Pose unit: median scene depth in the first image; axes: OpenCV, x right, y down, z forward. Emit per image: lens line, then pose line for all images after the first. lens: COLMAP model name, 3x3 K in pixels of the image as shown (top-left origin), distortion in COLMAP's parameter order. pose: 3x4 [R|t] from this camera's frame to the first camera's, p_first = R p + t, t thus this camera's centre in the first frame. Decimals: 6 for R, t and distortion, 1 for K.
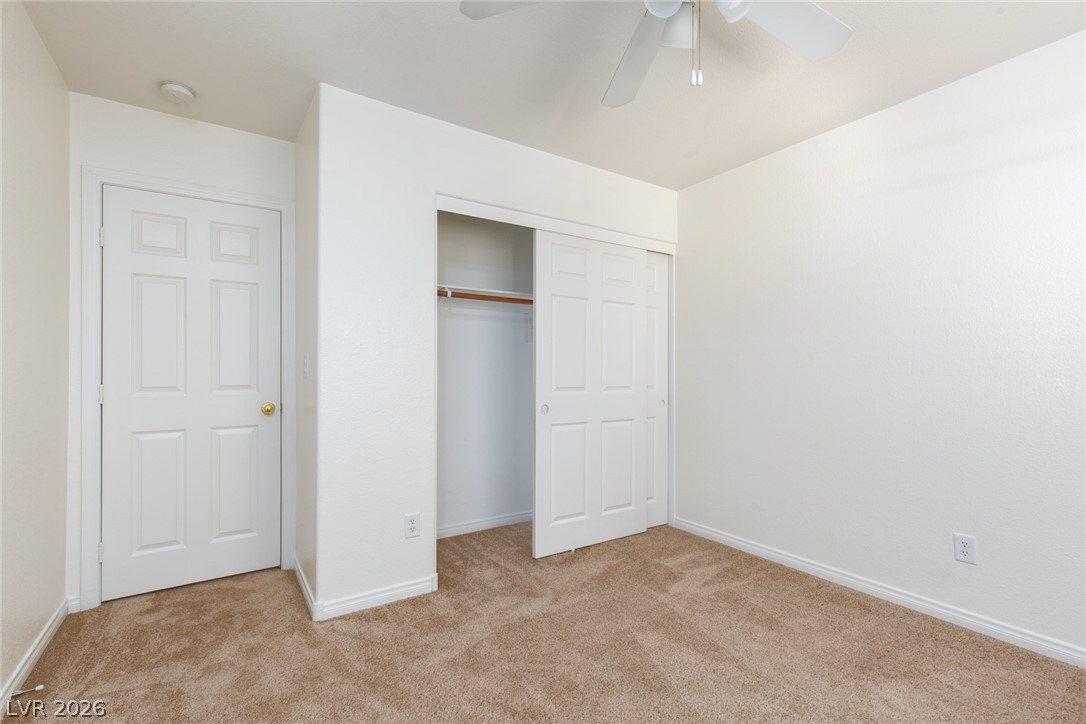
lens RADIAL K [[489.9, 0, 544.6], [0, 489.9, 366.4], [0, 0, 1]] dist [0.000827, 0.000067]
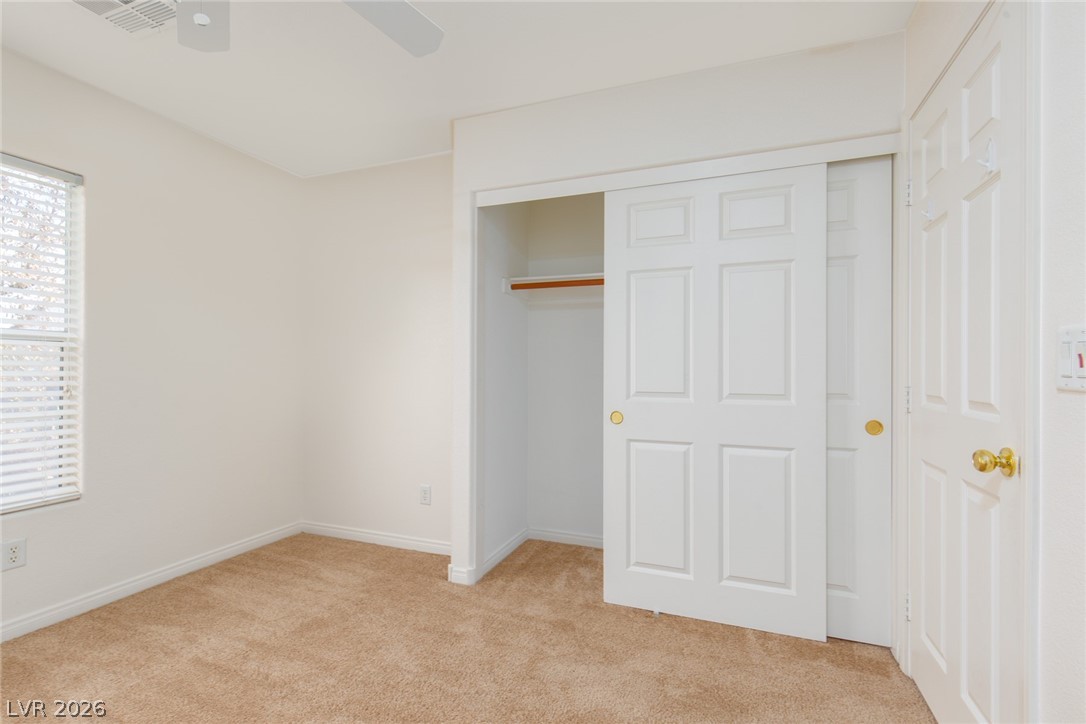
lens RADIAL K [[489.9, 0, 544.6], [0, 489.9, 366.4], [0, 0, 1]] dist [0.000827, 0.000067]
pose [[0.549417, -0.006934, -0.835519, 0.604402], [-0.018892, 0.999607, -0.020719, 0.028459], [0.835334, 0.027168, 0.549070, 0.472721]]
